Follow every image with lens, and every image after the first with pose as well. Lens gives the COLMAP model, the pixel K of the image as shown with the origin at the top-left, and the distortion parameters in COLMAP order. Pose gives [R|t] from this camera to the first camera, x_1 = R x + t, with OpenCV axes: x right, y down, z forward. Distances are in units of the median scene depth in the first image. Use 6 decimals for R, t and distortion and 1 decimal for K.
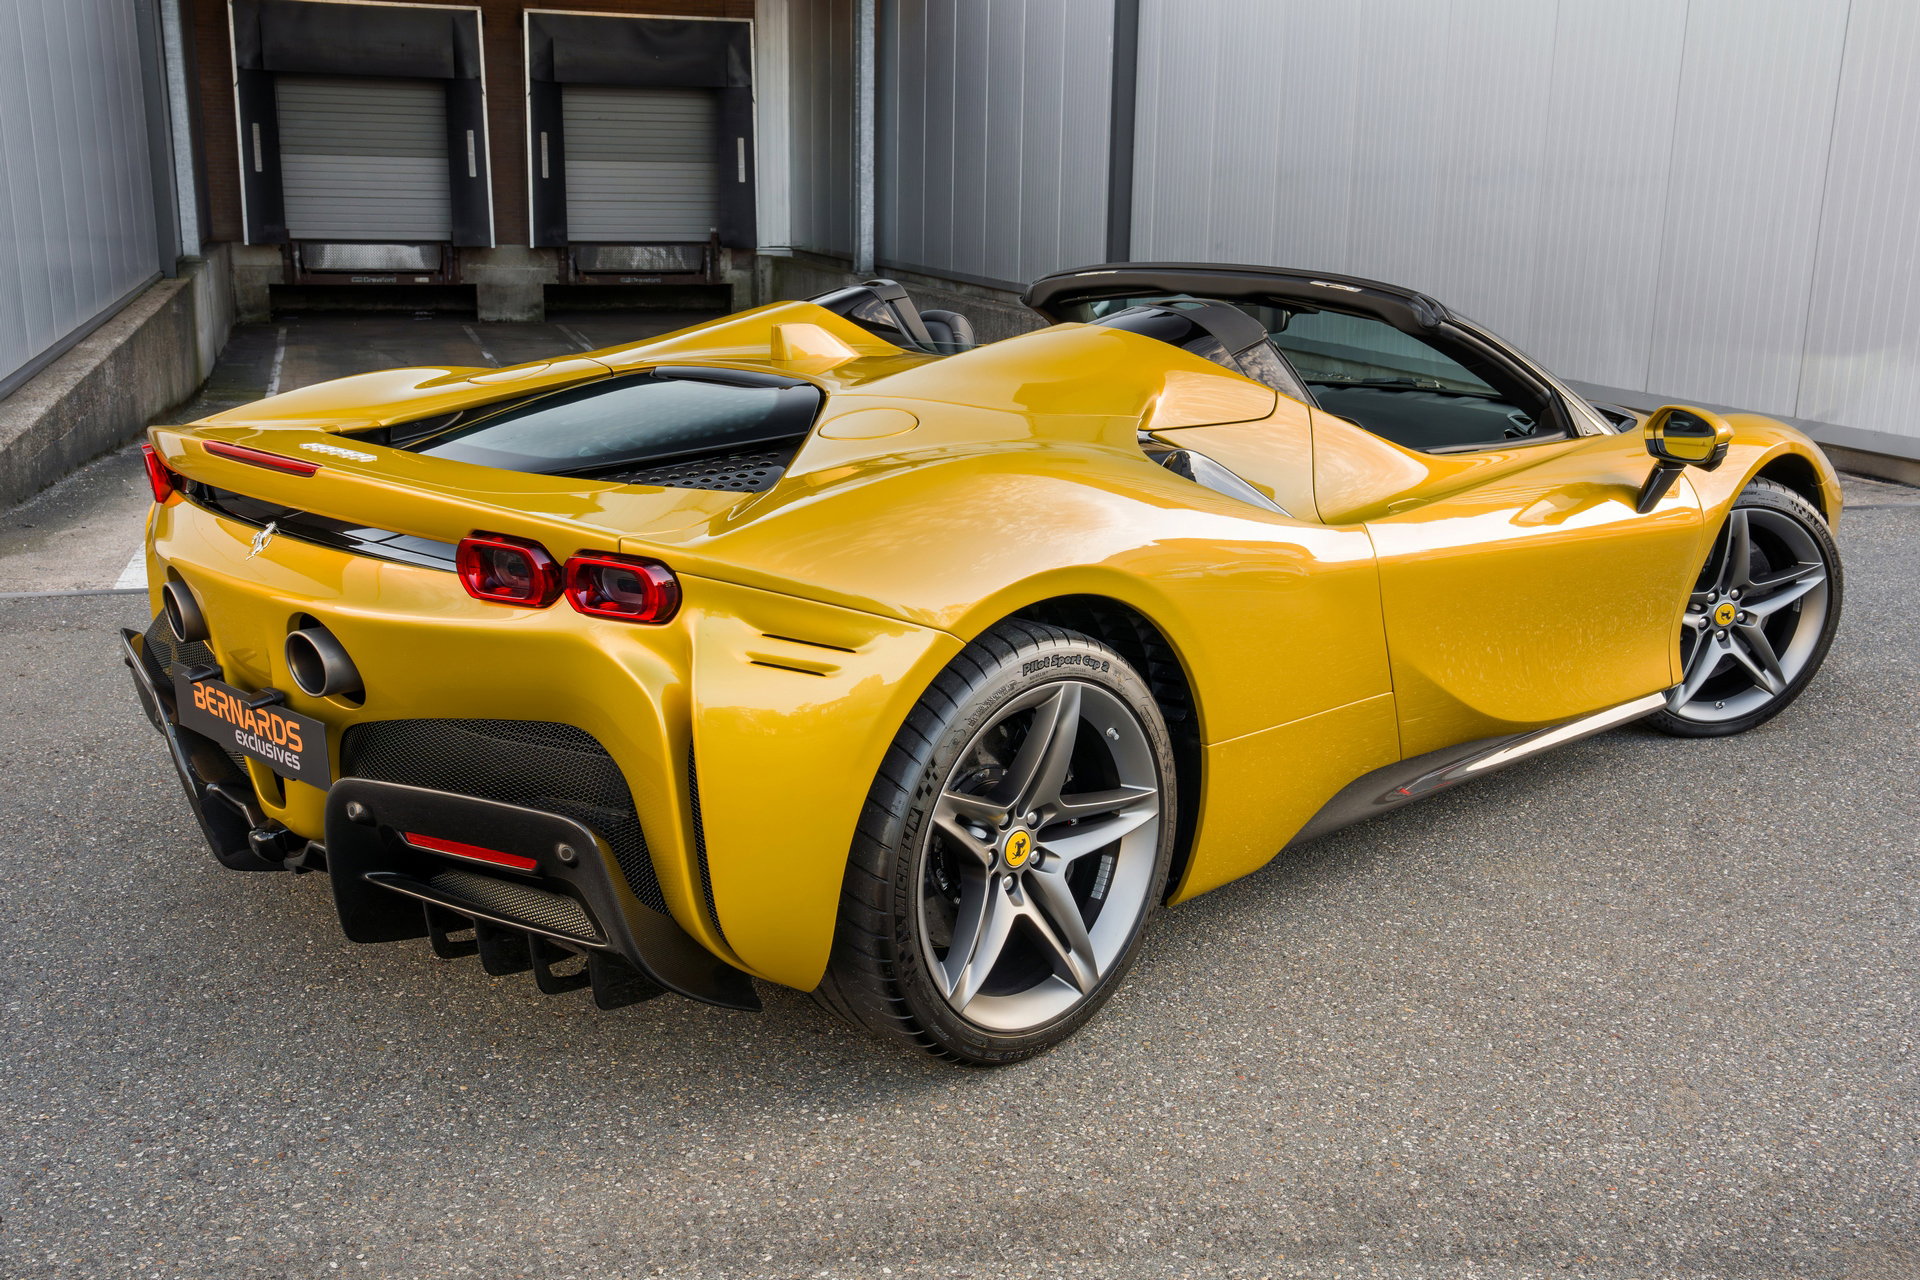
lens RADIAL K [[1928.2, 0, 947.2], [0, 1928.2, 654.2], [0, 0, 1]] dist [0.037243, 0.000000]
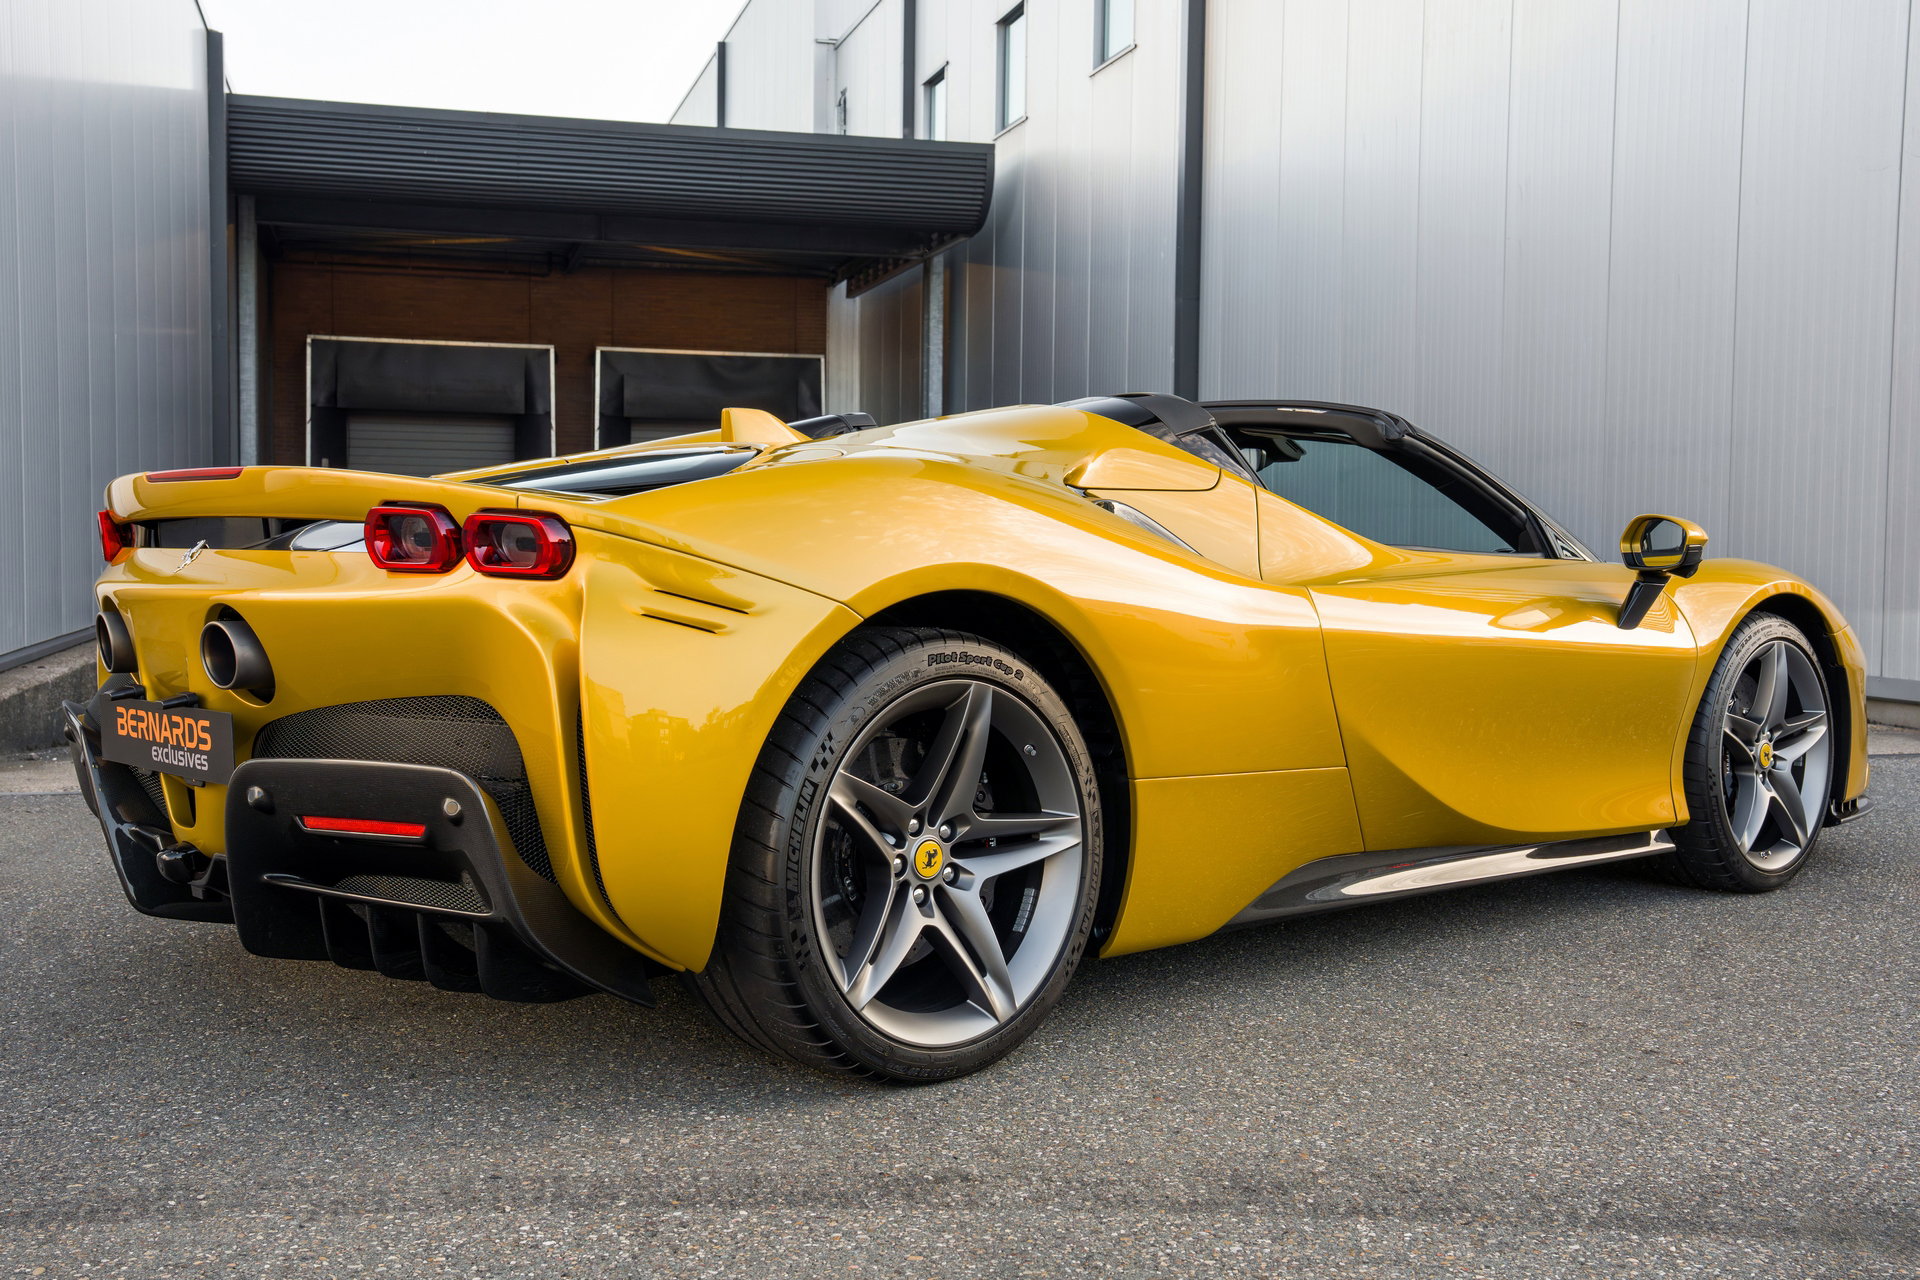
lens RADIAL K [[2058.9, 0, 942.9], [0, 2058.9, 619.7], [0, 0, 1]] dist [0.066657, 0.000000]
pose [[0.998839, 0.001472, -0.048157, 0.094831], [-0.011484, 0.977998, -0.208300, 0.200780], [0.046791, 0.208611, 0.976879, -0.043335]]
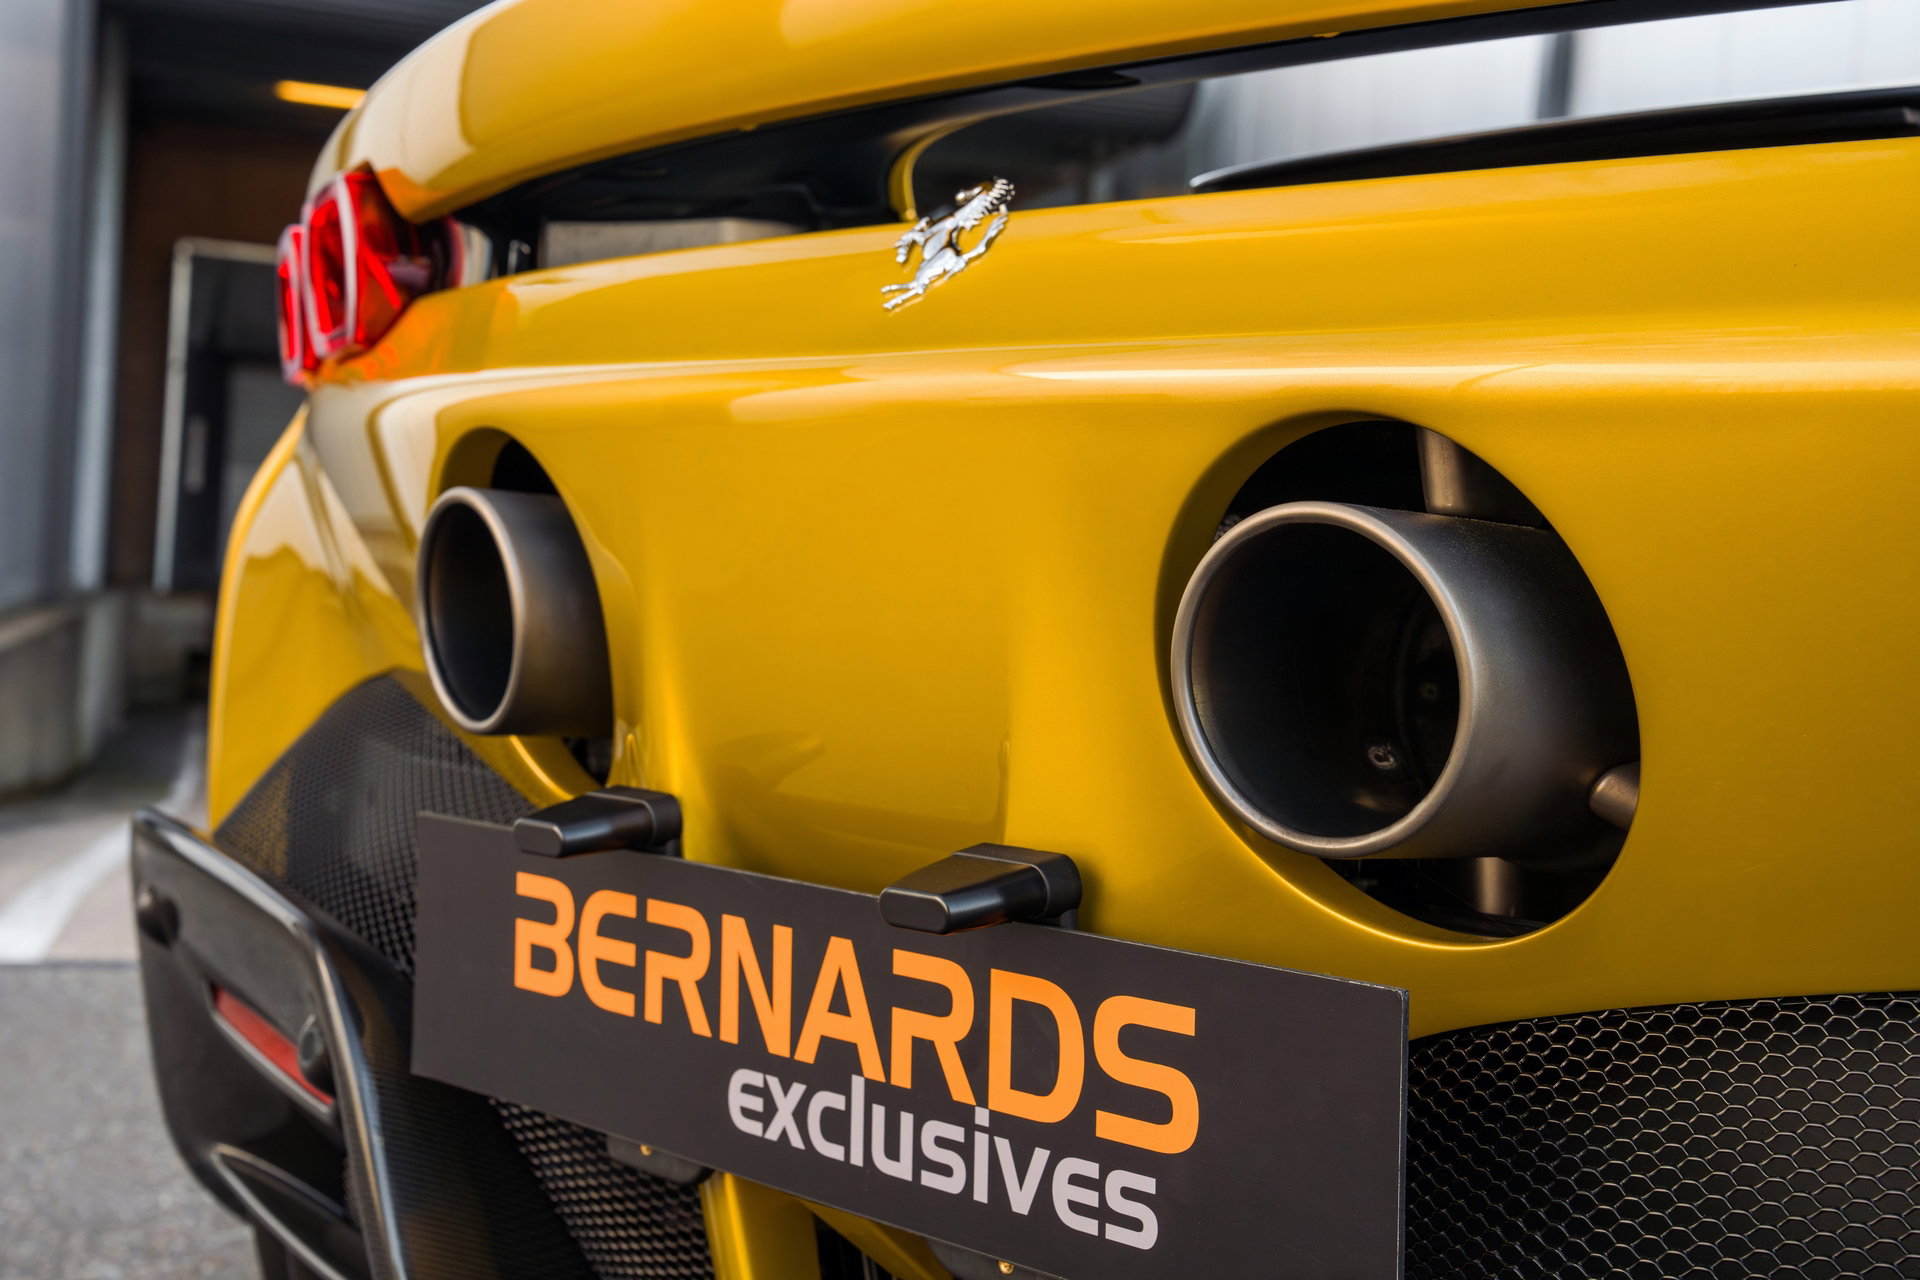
lens RADIAL K [[2647.1, 0, 955.9], [0, 2647.1, 642.1], [0, 0, 1]] dist [0.122938, 0.000000]
pose [[0.998016, 0.050621, -0.037443, -0.344368], [-0.057901, 0.971486, -0.229920, 0.062678], [0.024736, 0.231632, 0.972489, 0.711520]]
